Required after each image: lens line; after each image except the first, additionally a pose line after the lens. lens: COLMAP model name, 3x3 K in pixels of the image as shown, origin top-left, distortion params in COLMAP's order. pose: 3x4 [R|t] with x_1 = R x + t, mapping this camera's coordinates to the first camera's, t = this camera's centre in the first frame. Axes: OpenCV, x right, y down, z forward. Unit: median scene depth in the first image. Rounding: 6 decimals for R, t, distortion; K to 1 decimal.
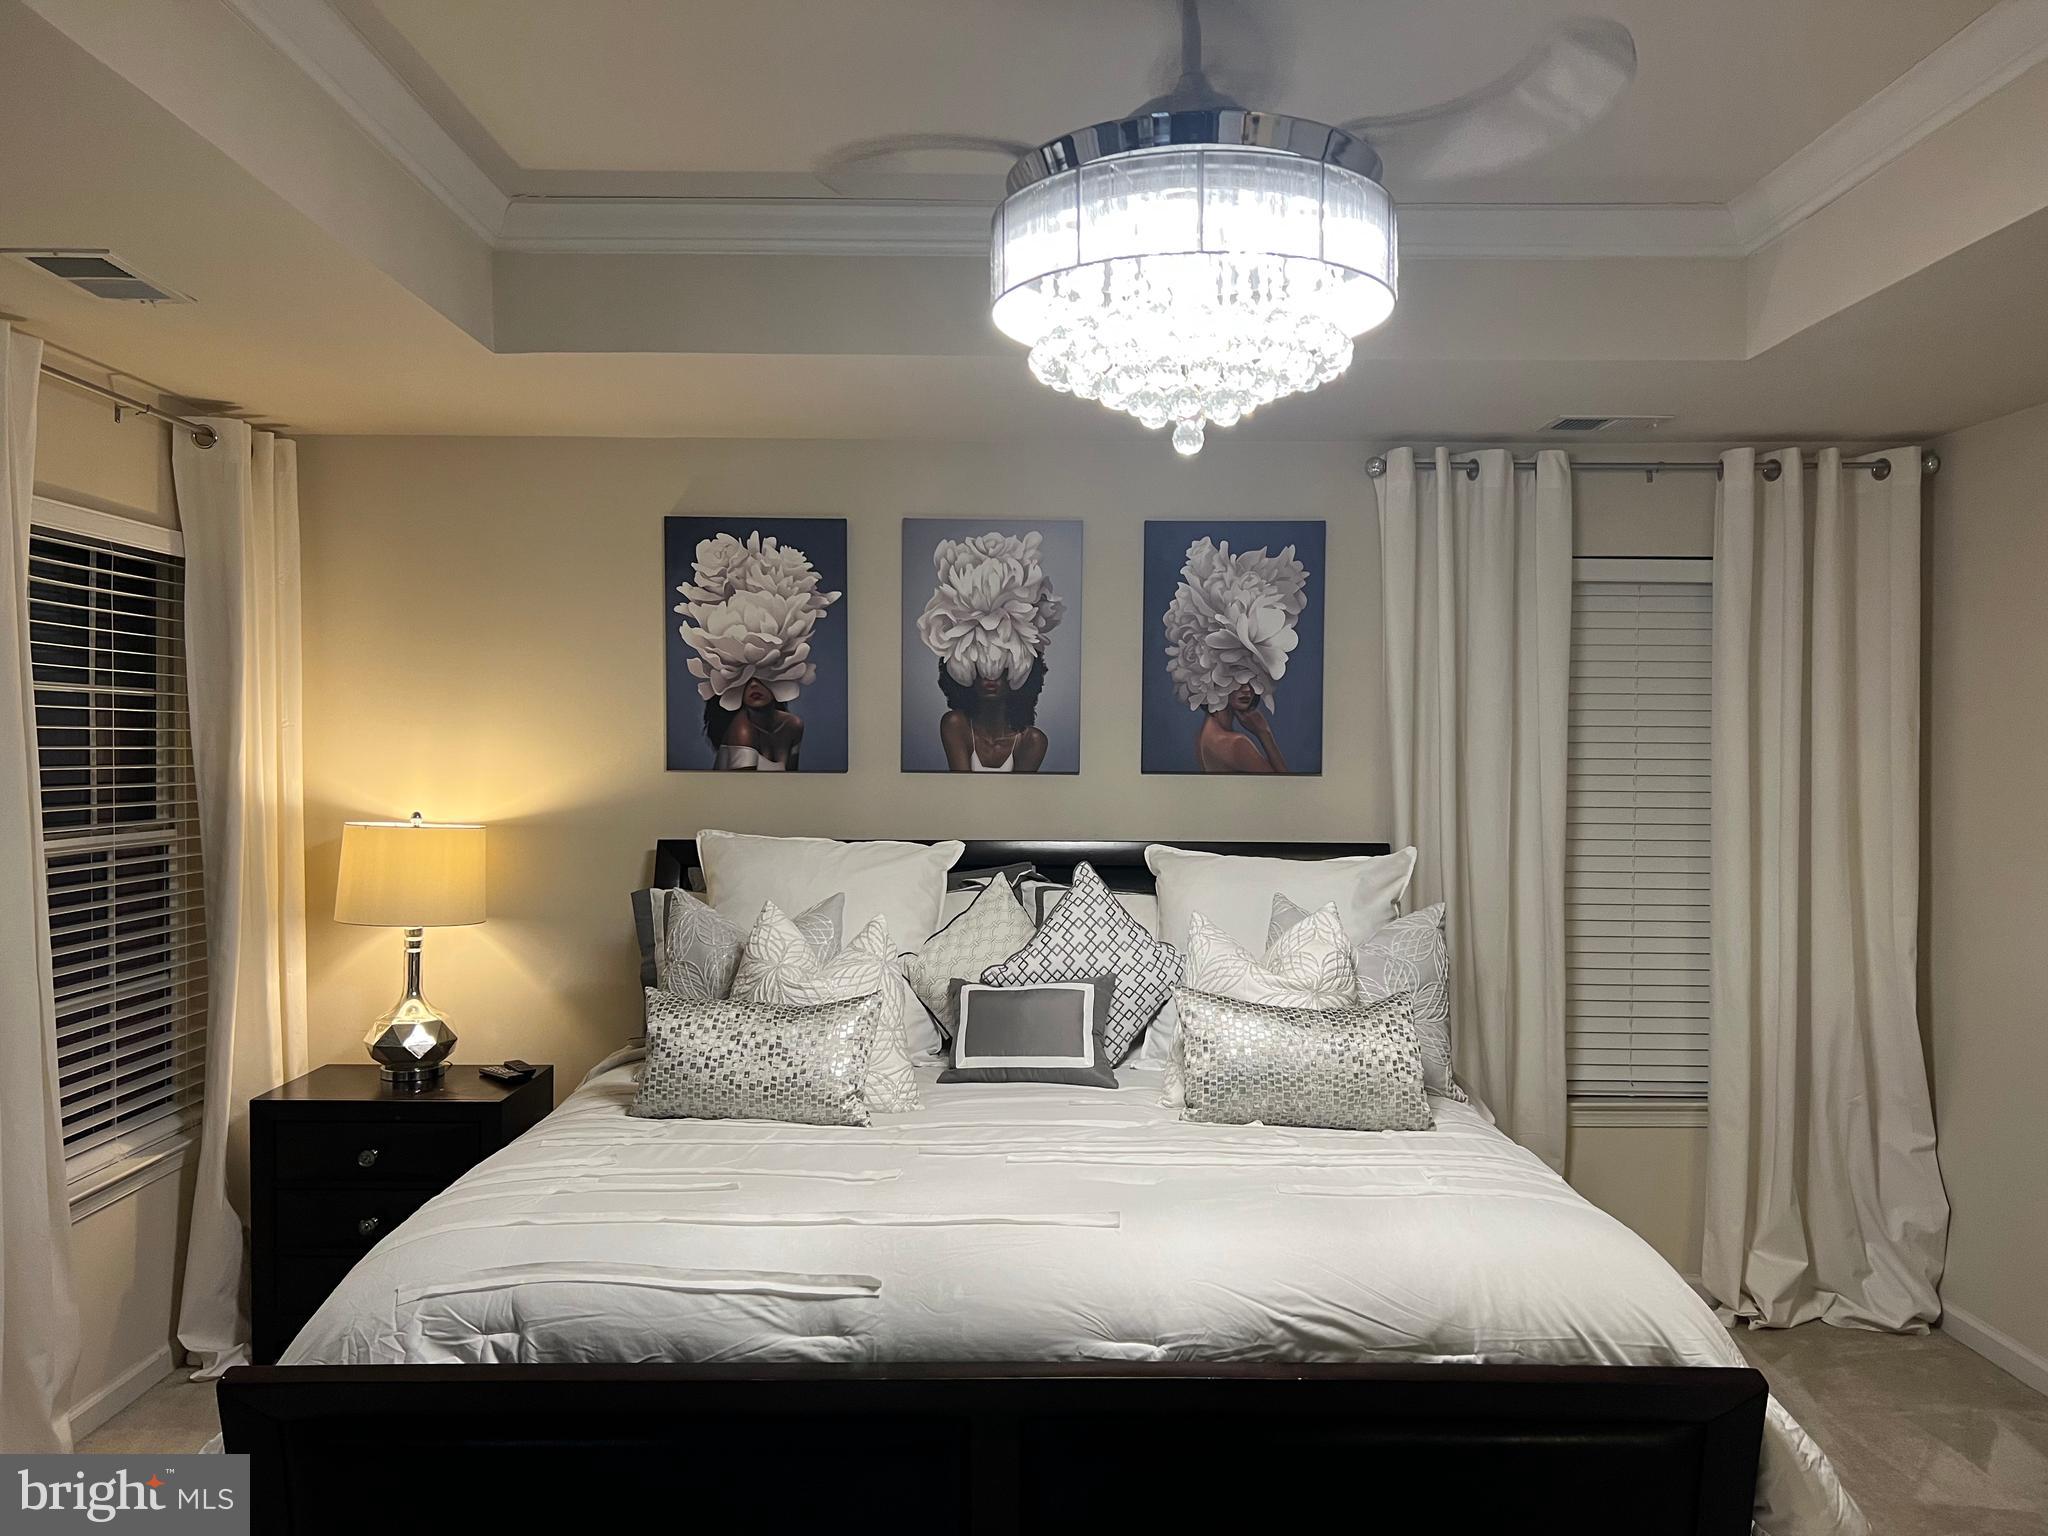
lens RADIAL K [[1537.3, 0, 1024.0], [0, 1537.3, 768.0], [0, 0, 1]] dist [0.146949, -0.283812]
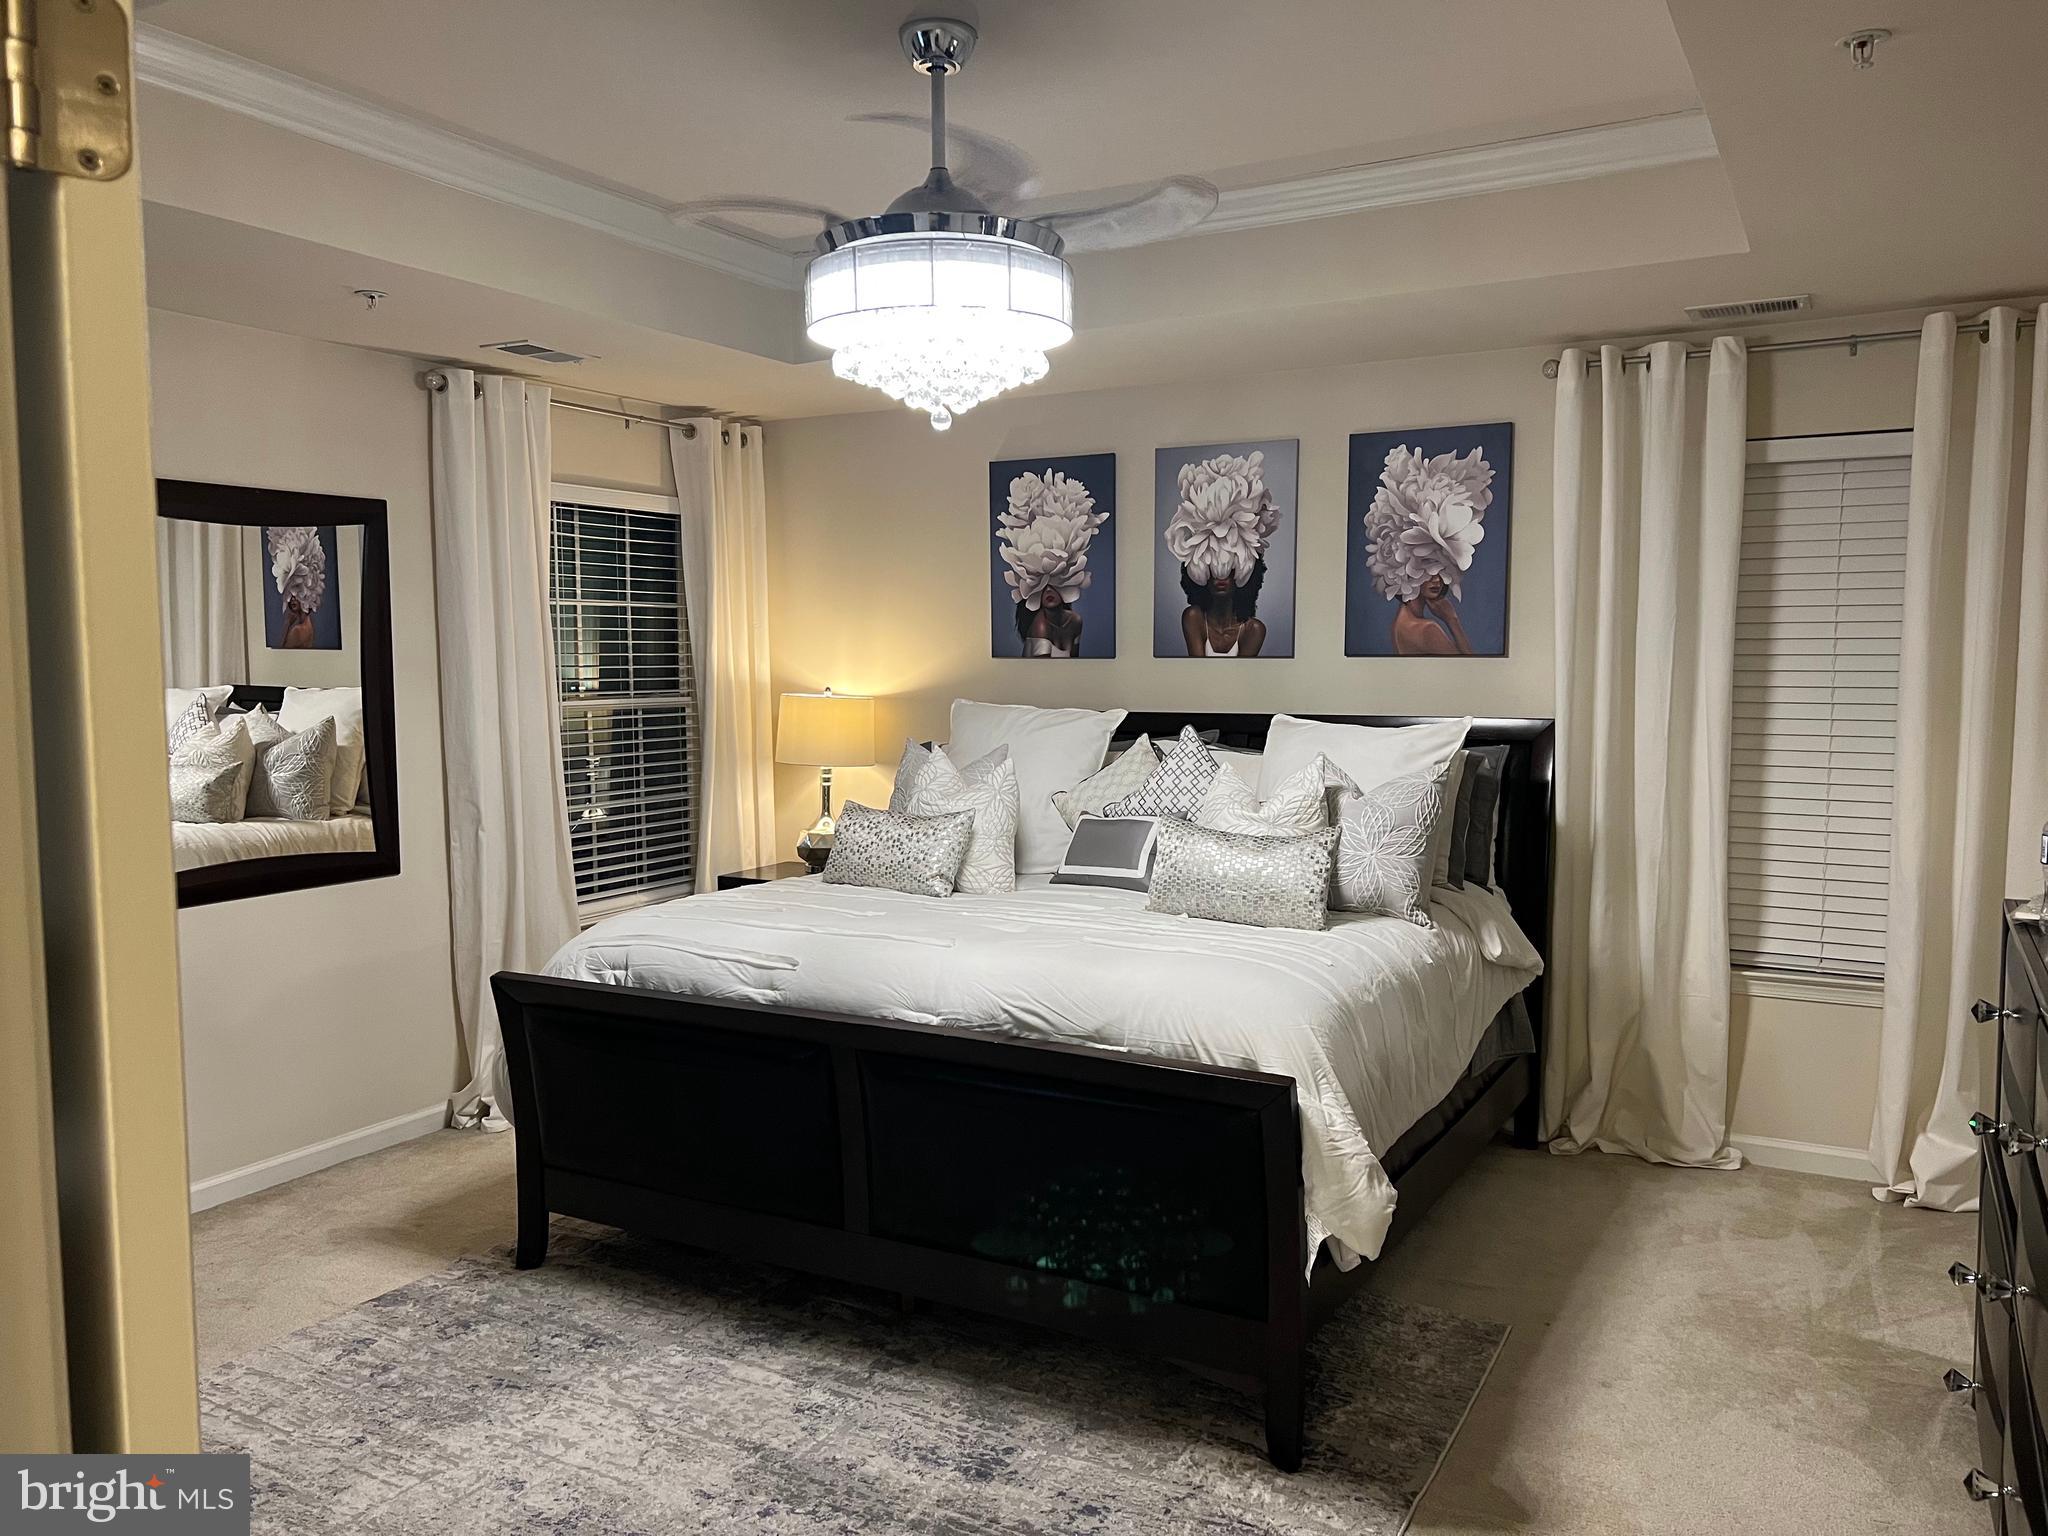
lens RADIAL K [[1537.3, 0, 1024.0], [0, 1537.3, 768.0], [0, 0, 1]] dist [0.146949, -0.283812]
pose [[0.869974, 0.028945, -0.492248, 0.441990], [0.000907, 0.998180, 0.060297, 0.016647], [0.493097, -0.052903, 0.868364, -0.129495]]
